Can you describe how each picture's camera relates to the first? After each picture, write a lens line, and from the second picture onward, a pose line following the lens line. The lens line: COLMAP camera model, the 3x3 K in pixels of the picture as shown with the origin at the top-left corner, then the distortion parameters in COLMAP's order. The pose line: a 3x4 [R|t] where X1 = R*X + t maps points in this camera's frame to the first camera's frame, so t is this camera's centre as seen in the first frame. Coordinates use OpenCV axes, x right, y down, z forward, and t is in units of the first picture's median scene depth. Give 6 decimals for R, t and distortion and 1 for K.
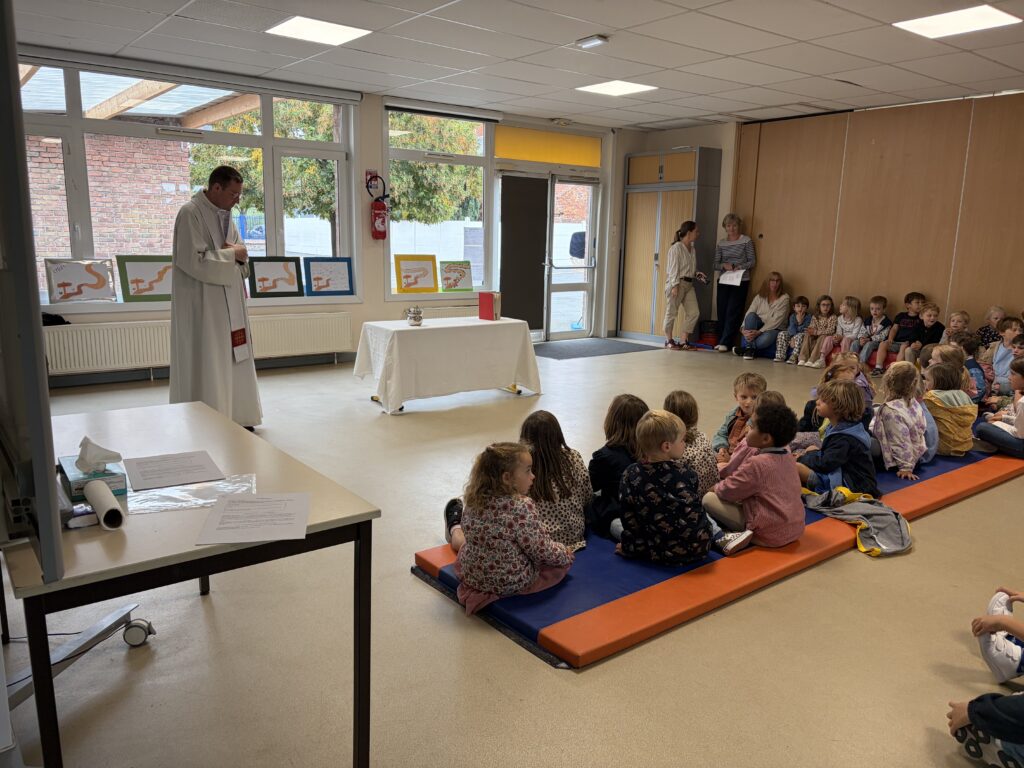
lens RADIAL K [[774.1, 0, 527.8], [0, 774.1, 409.7], [0, 0, 1]] dist [-0.008362, -0.015800]
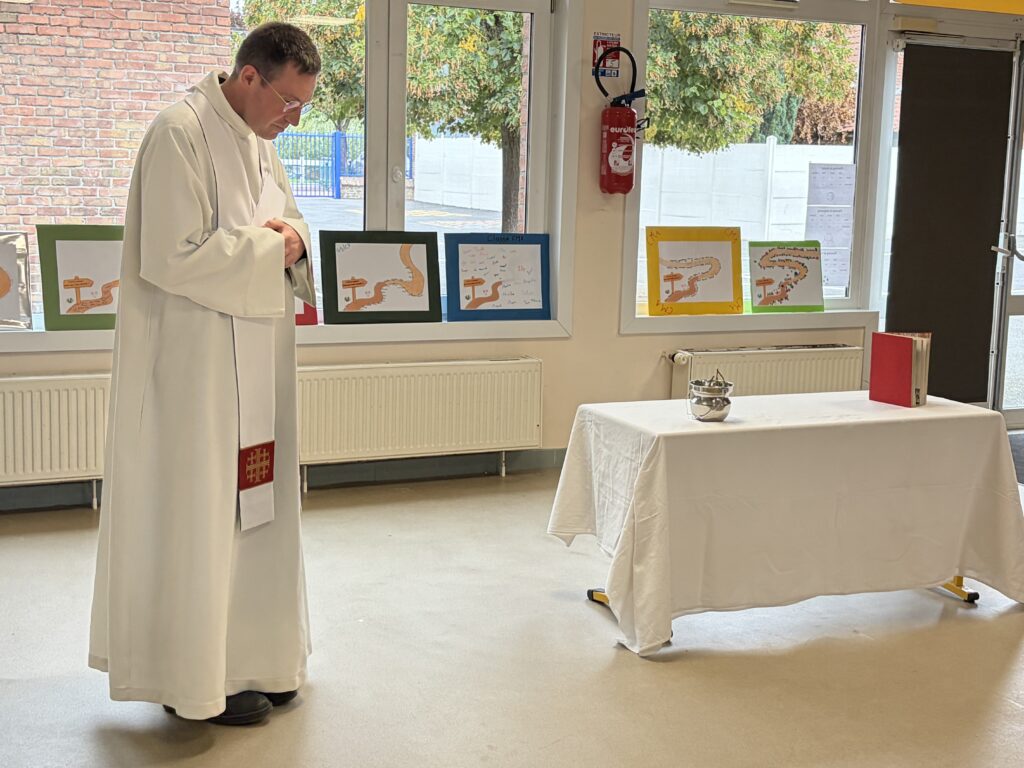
lens RADIAL K [[1498.1, 0, 513.8], [0, 1498.1, 382.9], [0, 0, 1]] dist [0.112343, 0.000000]
pose [[0.972890, 0.036227, -0.228412, -0.051338], [-0.054655, 0.995694, -0.074875, -0.047839], [0.224716, 0.085329, 0.970681, 0.178181]]
